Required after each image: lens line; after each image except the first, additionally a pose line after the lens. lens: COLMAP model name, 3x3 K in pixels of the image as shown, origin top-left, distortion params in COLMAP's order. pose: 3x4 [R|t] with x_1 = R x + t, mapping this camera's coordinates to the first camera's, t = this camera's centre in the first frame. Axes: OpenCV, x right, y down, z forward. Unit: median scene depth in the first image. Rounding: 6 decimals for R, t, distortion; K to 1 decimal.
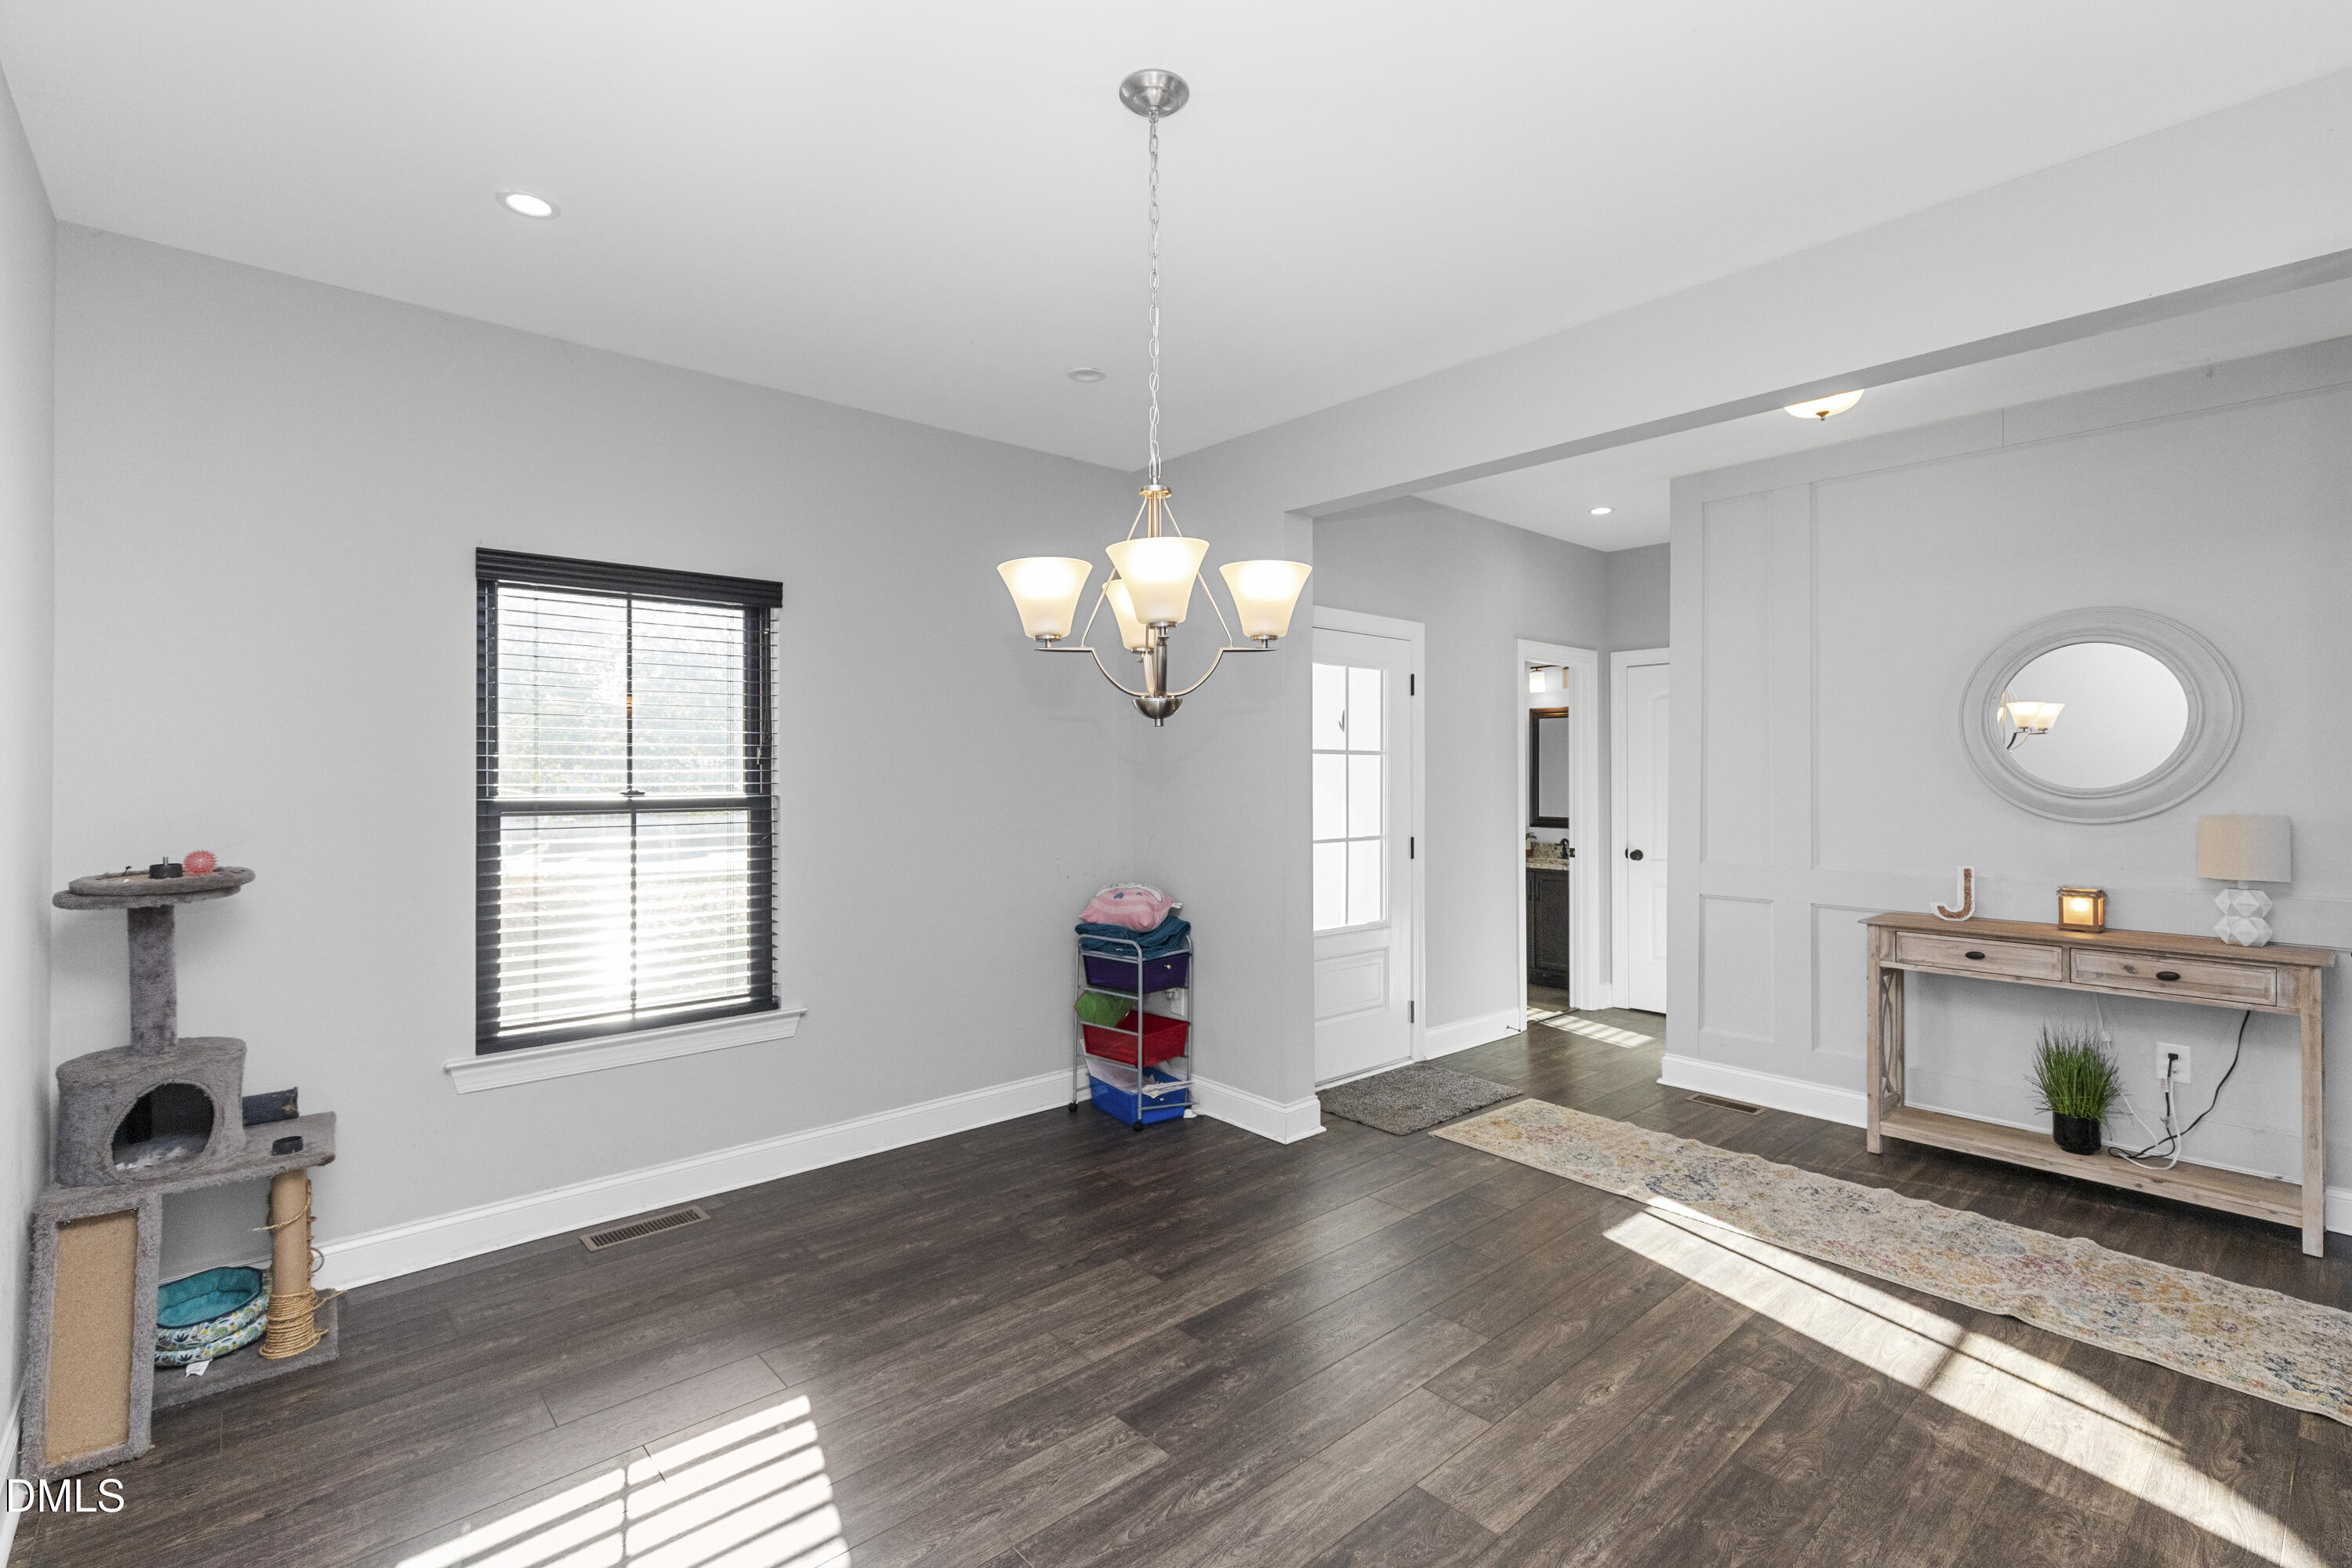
lens RADIAL K [[1071.7, 0, 1187.1], [0, 1071.7, 771.4], [0, 0, 1]] dist [0.012381, 0.001370]
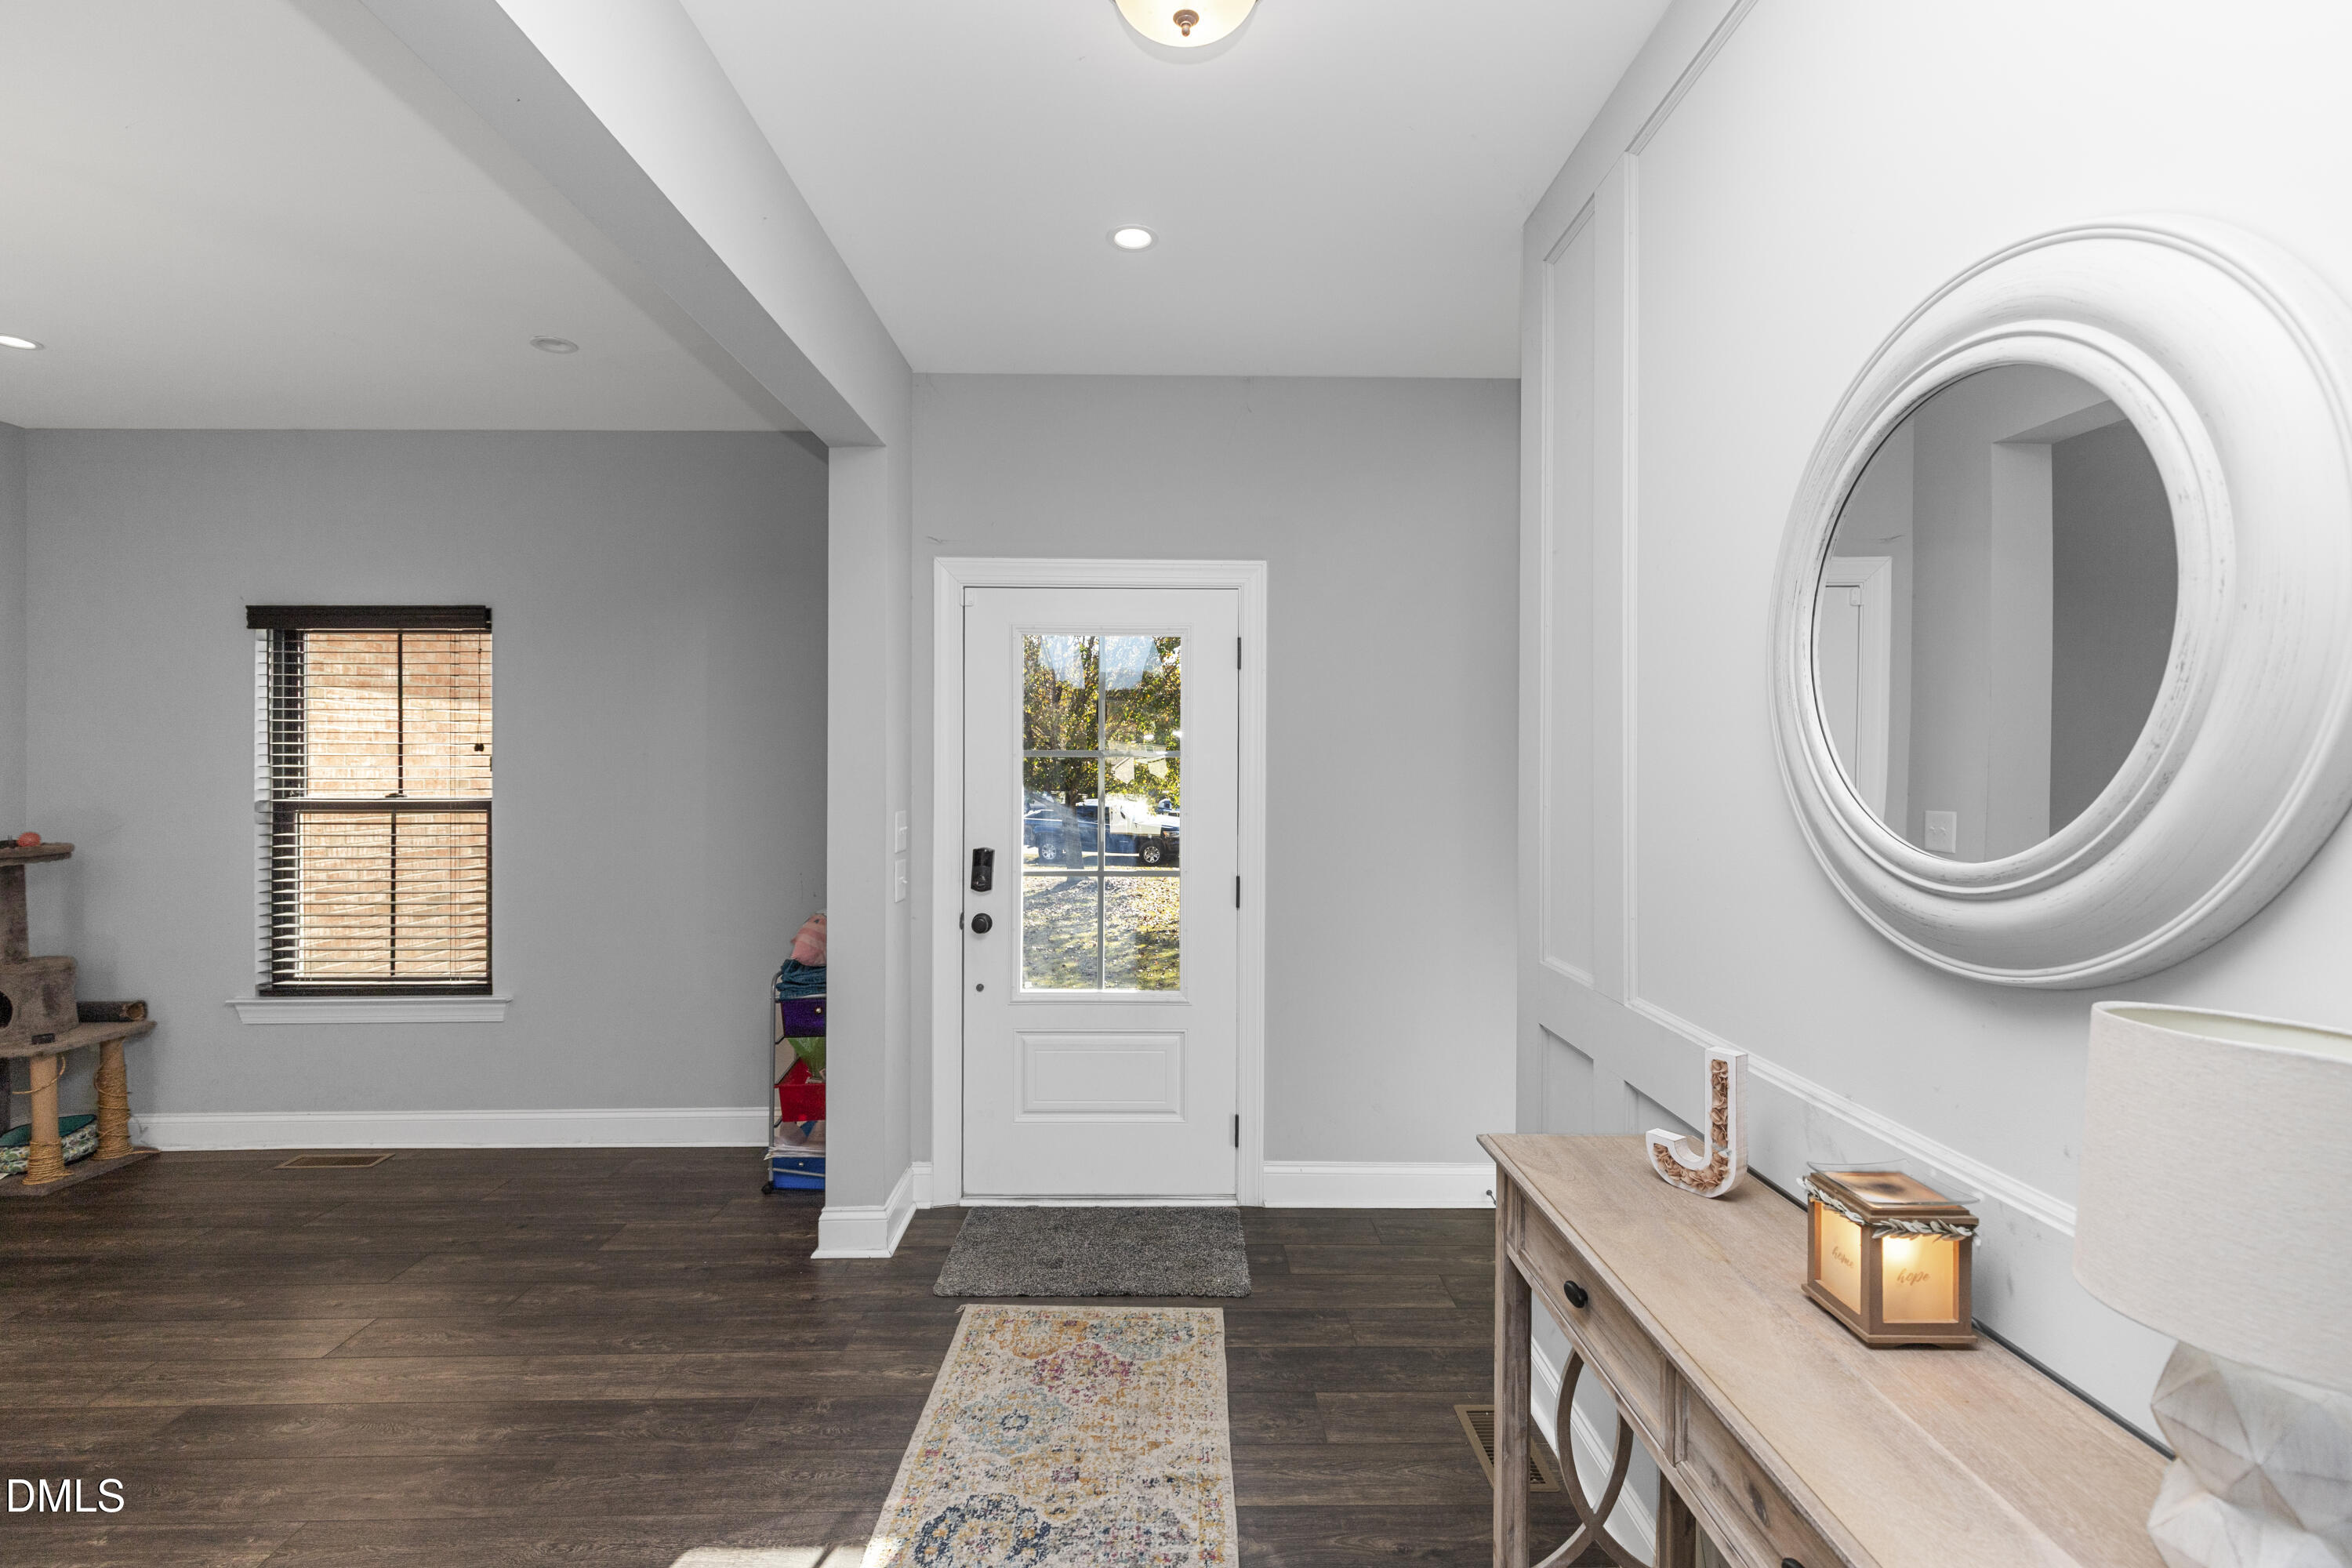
lens RADIAL K [[1071.7, 0, 1178.9], [0, 1071.7, 769.7], [0, 0, 1]] dist [0.012381, 0.001370]
pose [[0.760493, 0.012047, -0.649234, 0.878392], [-0.004817, 0.999905, 0.012912, -0.027552], [0.649328, -0.006692, 0.760479, 0.620479]]
